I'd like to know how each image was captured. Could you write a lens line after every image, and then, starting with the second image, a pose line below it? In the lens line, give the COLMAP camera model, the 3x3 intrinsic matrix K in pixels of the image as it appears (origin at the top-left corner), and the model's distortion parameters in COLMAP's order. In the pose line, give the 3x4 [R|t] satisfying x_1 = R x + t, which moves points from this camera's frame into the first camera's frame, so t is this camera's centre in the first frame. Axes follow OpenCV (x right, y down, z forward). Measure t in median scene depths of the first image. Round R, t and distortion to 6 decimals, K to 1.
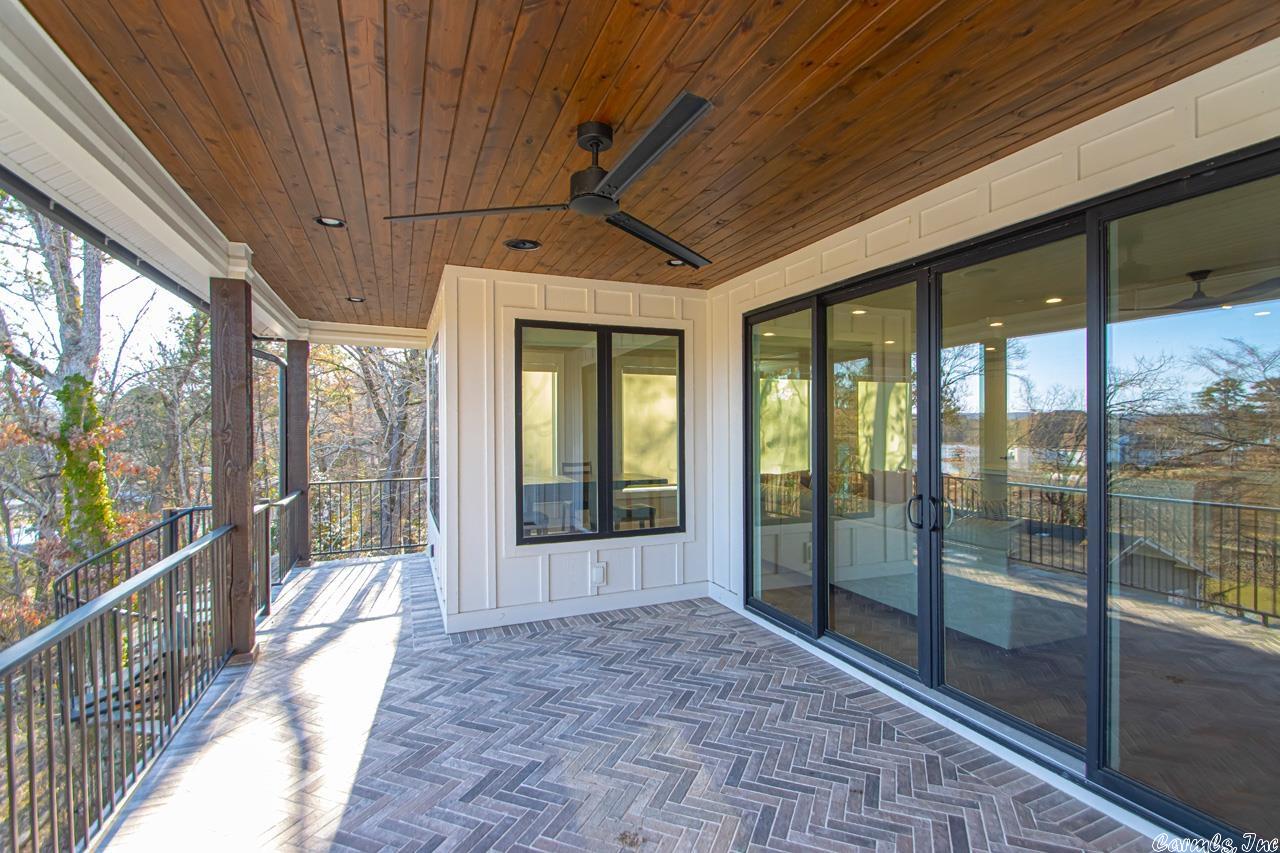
lens RADIAL K [[596.4, 0, 650.0], [0, 596.4, 428.0], [0, 0, 1]] dist [0.010335, -0.014698]
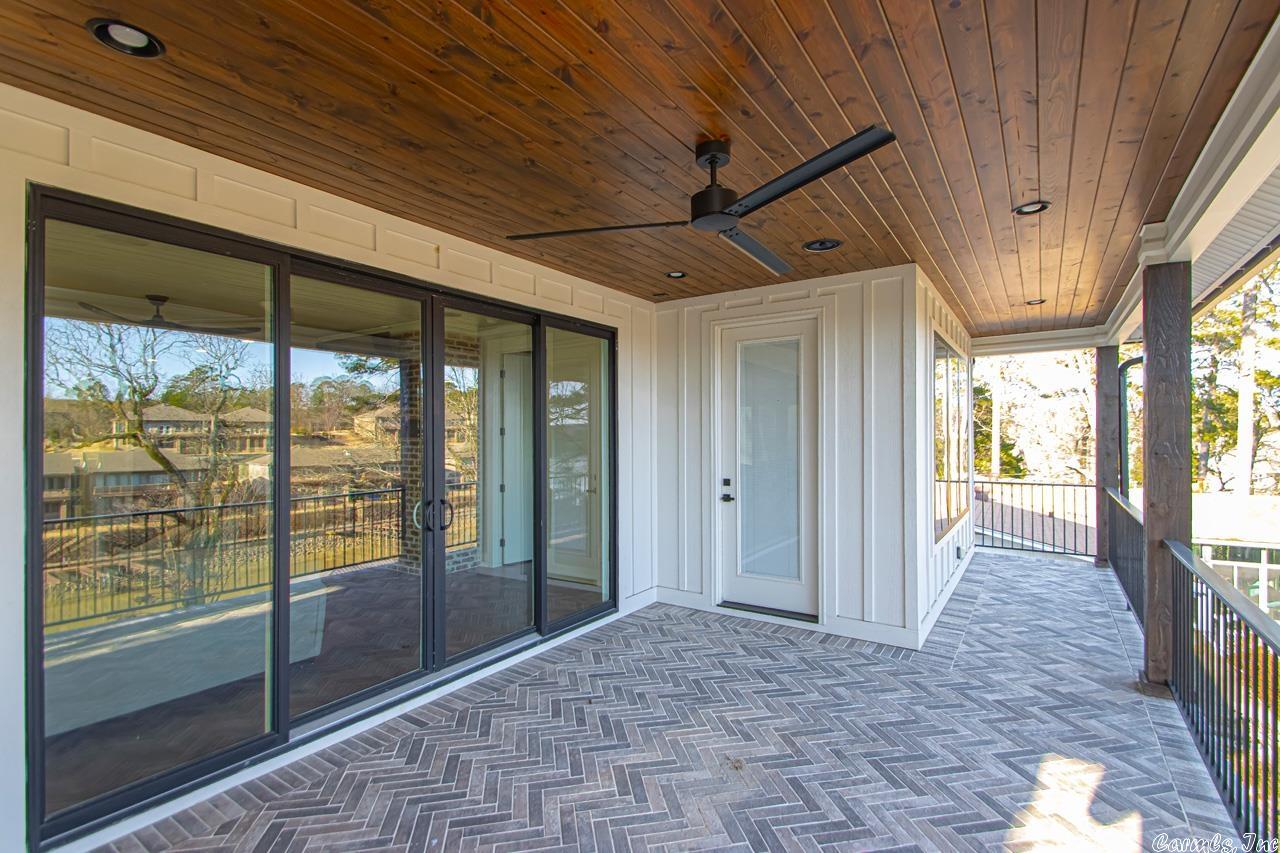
lens RADIAL K [[600.9, 0, 653.0], [0, 600.9, 427.9], [0, 0, 1]] dist [0.034828, -0.017542]
pose [[-0.565954, 0.021575, 0.824154, -0.708945], [0.014524, 0.999763, -0.016199, 0.005389], [-0.824309, 0.002802, -0.566134, 1.327340]]
